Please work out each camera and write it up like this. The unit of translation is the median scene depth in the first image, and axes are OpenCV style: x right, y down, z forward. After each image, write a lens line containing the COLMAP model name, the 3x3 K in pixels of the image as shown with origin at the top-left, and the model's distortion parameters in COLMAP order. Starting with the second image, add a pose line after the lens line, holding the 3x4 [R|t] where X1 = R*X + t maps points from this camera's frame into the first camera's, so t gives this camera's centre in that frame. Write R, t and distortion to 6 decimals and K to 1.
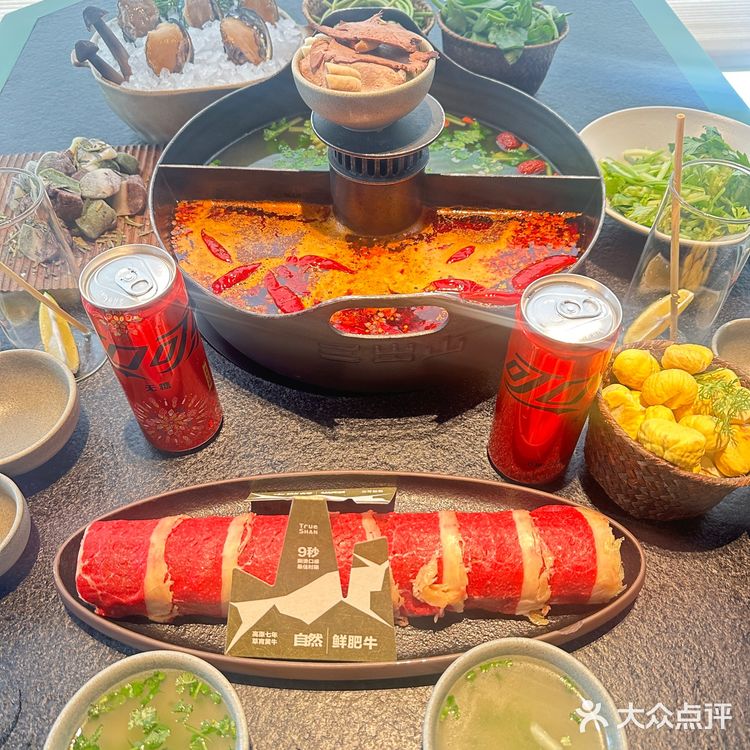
lens RADIAL K [[720.8, 0, 375.0], [0, 720.8, 375.0], [0, 0, 1]] dist [0.185729, -0.543060]
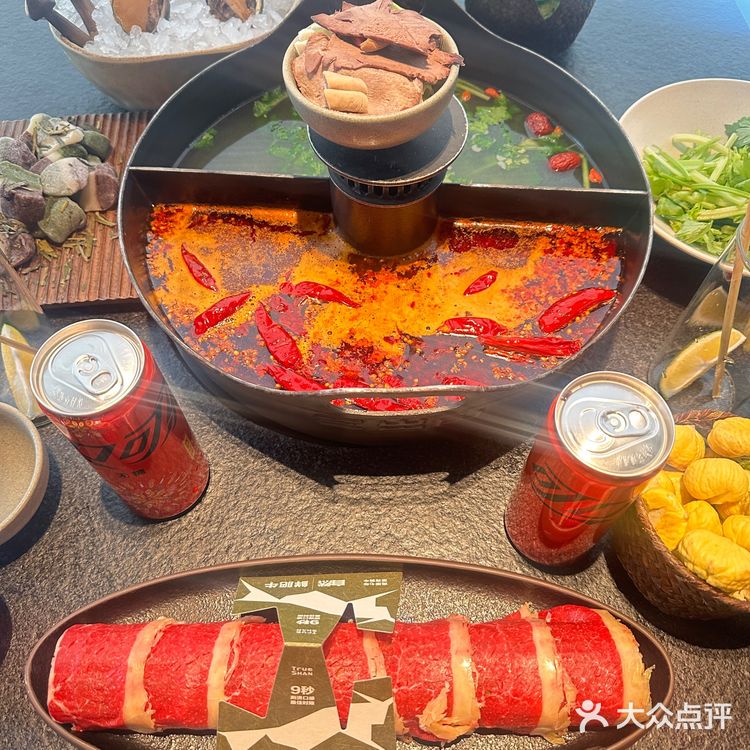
lens RADIAL K [[722.1, 0, 377.6], [0, 722.1, 376.6], [0, 0, 1]] dist [0.142357, -0.358013]
pose [[0.999920, 0.012542, -0.001435, -0.002359], [-0.012133, 0.986226, 0.164958, -0.198223], [0.003484, -0.164927, 0.986300, 0.126697]]
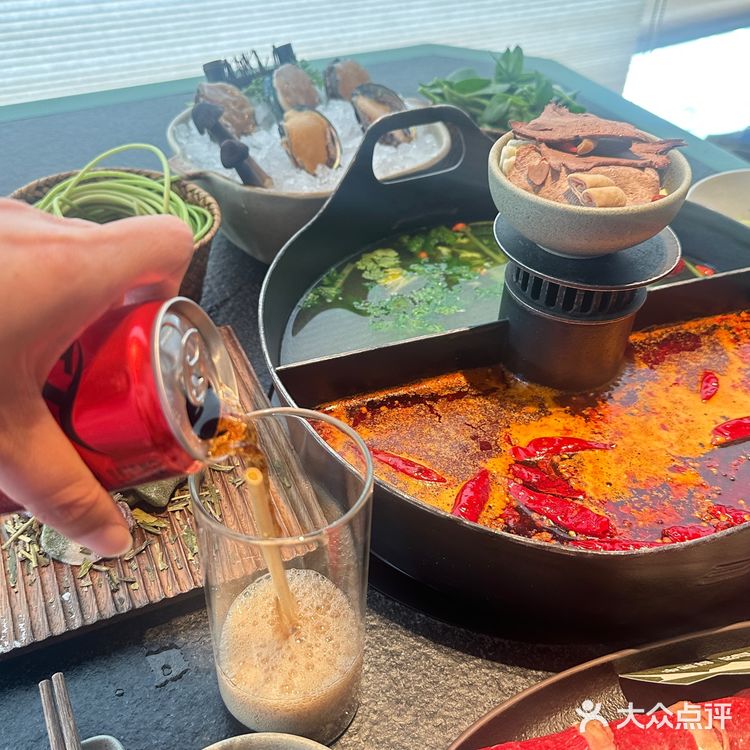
lens RADIAL K [[823.4, 0, 375.0], [0, 823.4, 375.0], [0, 0, 1]] dist [0.180614, -0.460771]
pose [[0.908154, -0.234802, 0.346588, -0.489470], [0.288619, 0.950861, -0.112082, -0.179853], [-0.303240, 0.201820, 0.931297, 0.301917]]
